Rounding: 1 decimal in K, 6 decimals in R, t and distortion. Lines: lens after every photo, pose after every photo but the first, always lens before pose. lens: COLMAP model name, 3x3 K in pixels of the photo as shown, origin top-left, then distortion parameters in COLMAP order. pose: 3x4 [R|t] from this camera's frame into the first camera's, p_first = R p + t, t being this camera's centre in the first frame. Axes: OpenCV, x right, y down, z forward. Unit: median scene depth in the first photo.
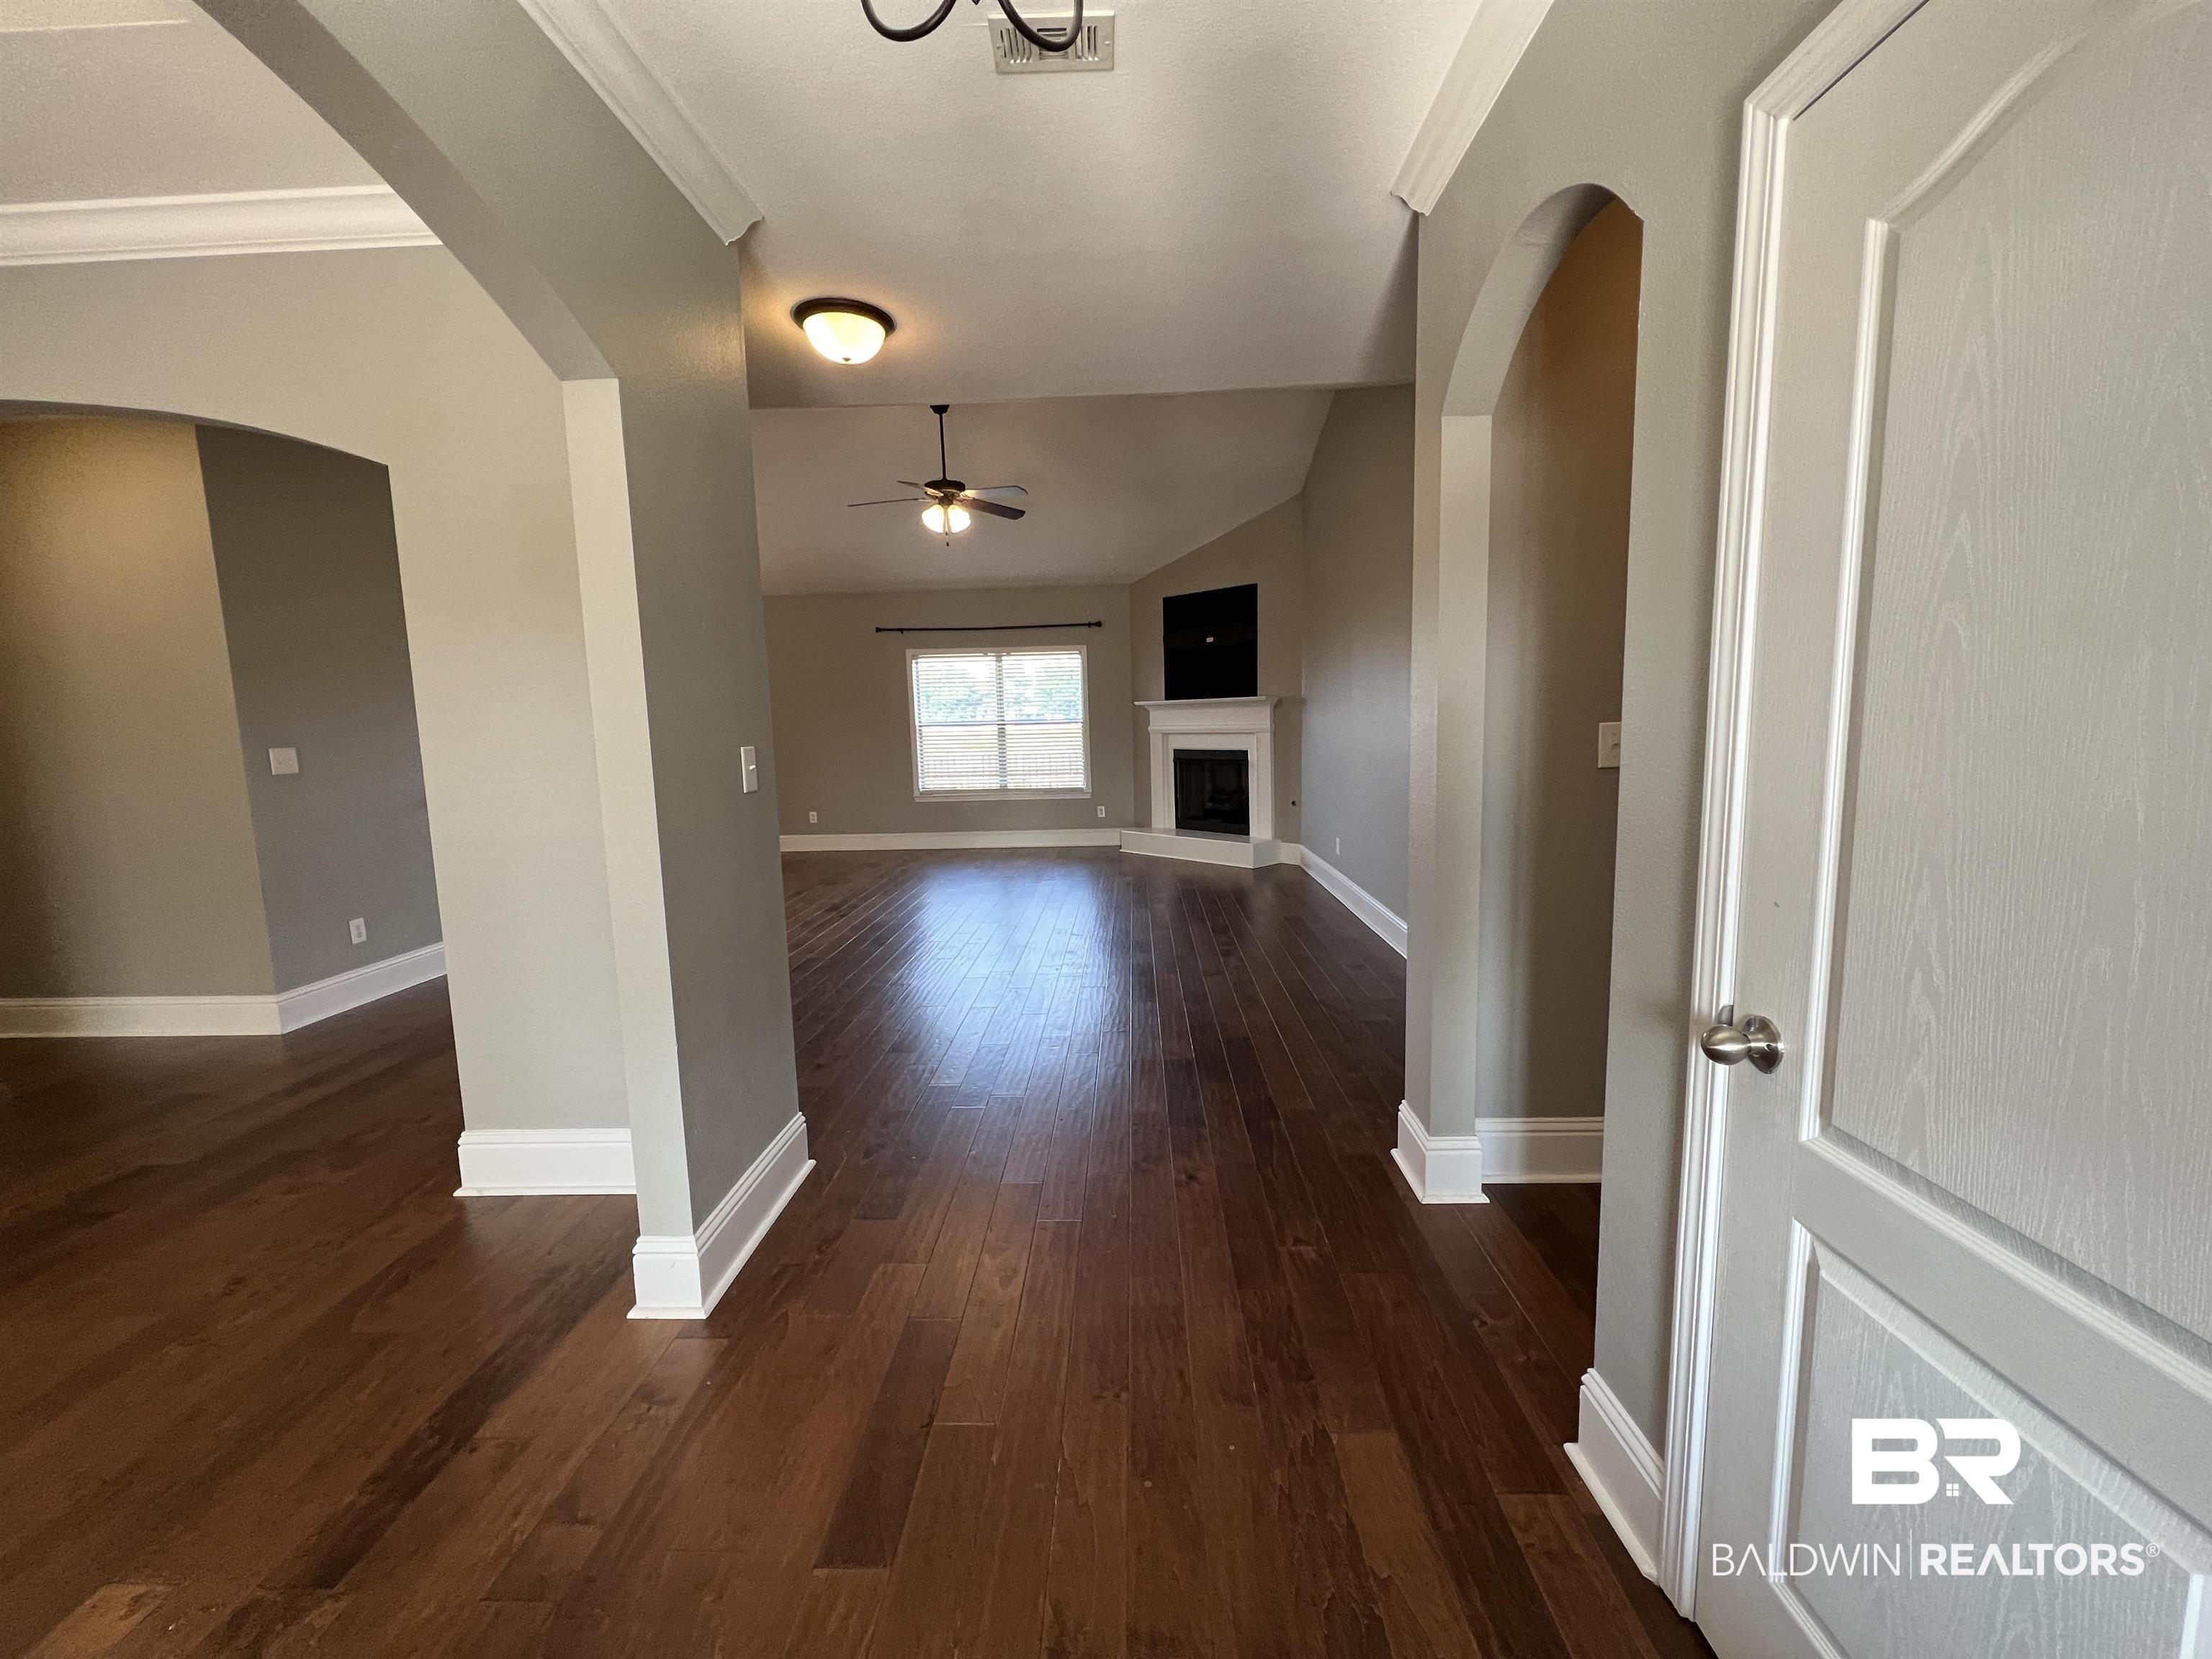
lens RADIAL K [[893.6, 0, 1106.0], [0, 893.6, 829.5], [0, 0, 1]] dist [0.001780, 0.000023]
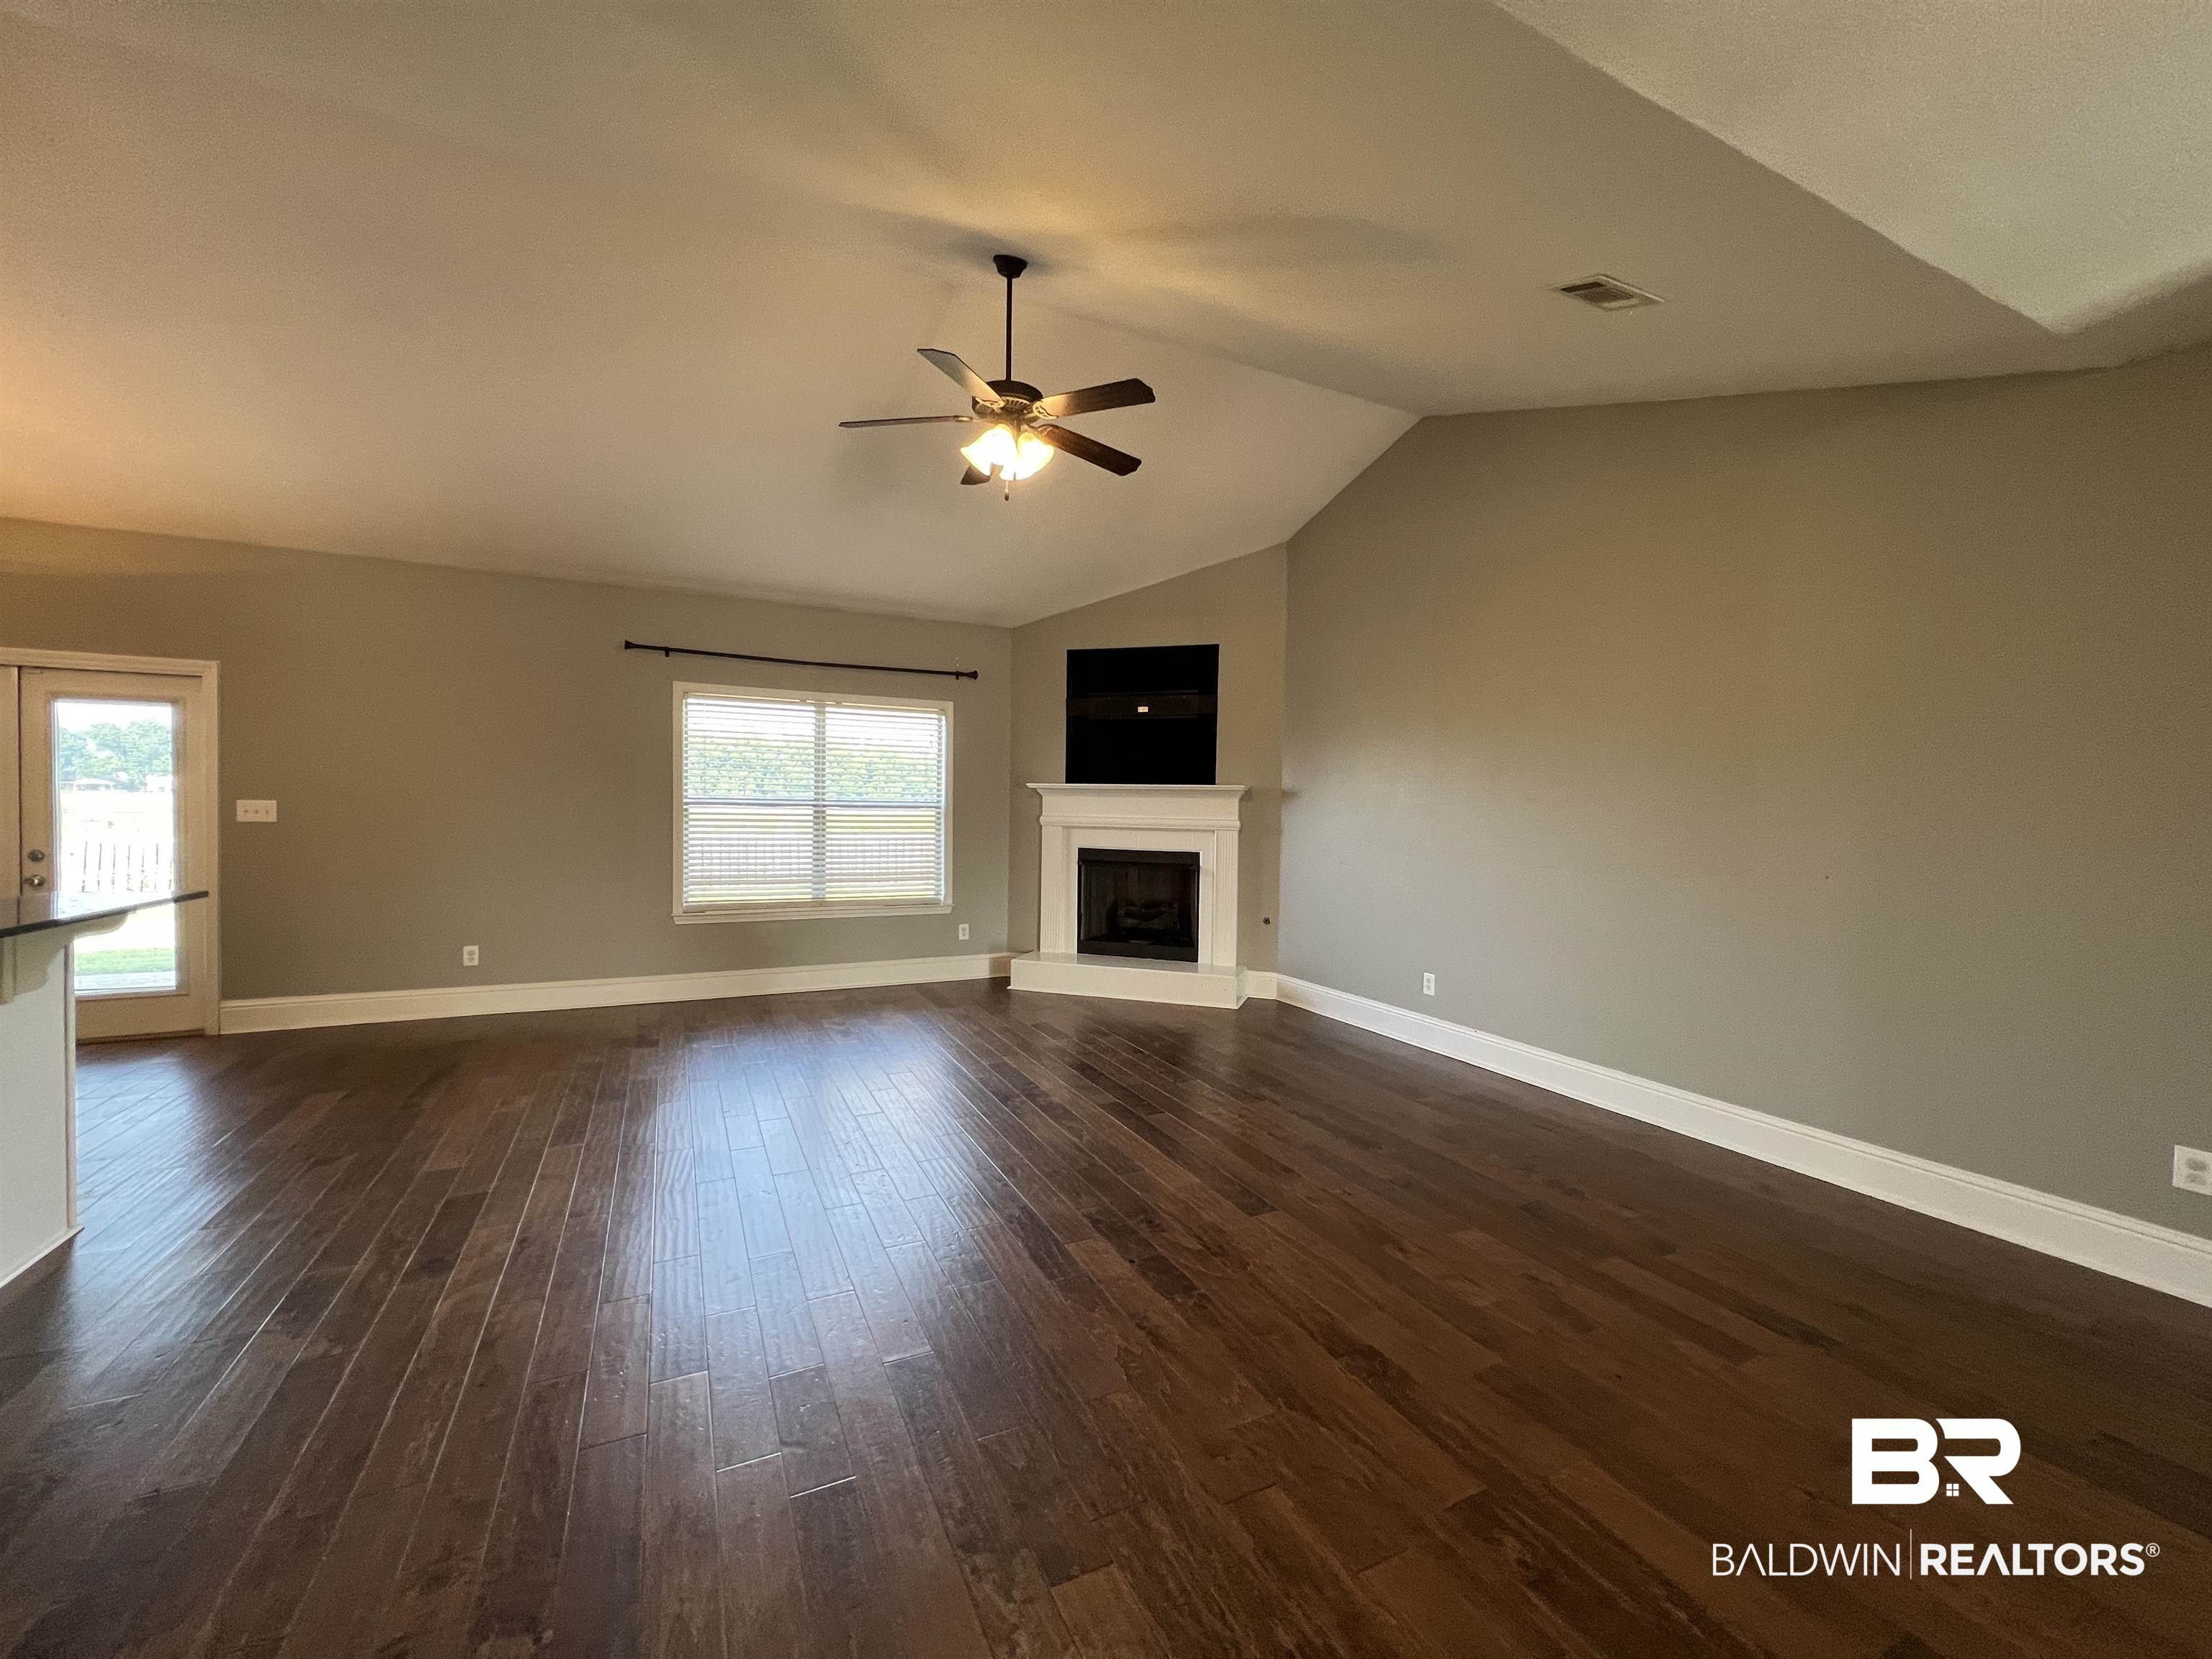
lens RADIAL K [[893.6, 0, 1106.0], [0, 893.6, 829.5], [0, 0, 1]] dist [0.001780, 0.000023]
pose [[0.880810, 0.026745, 0.472714, -0.257083], [0.018950, 0.995612, -0.091638, -0.035391], [-0.473091, 0.089673, 0.876438, 0.322657]]
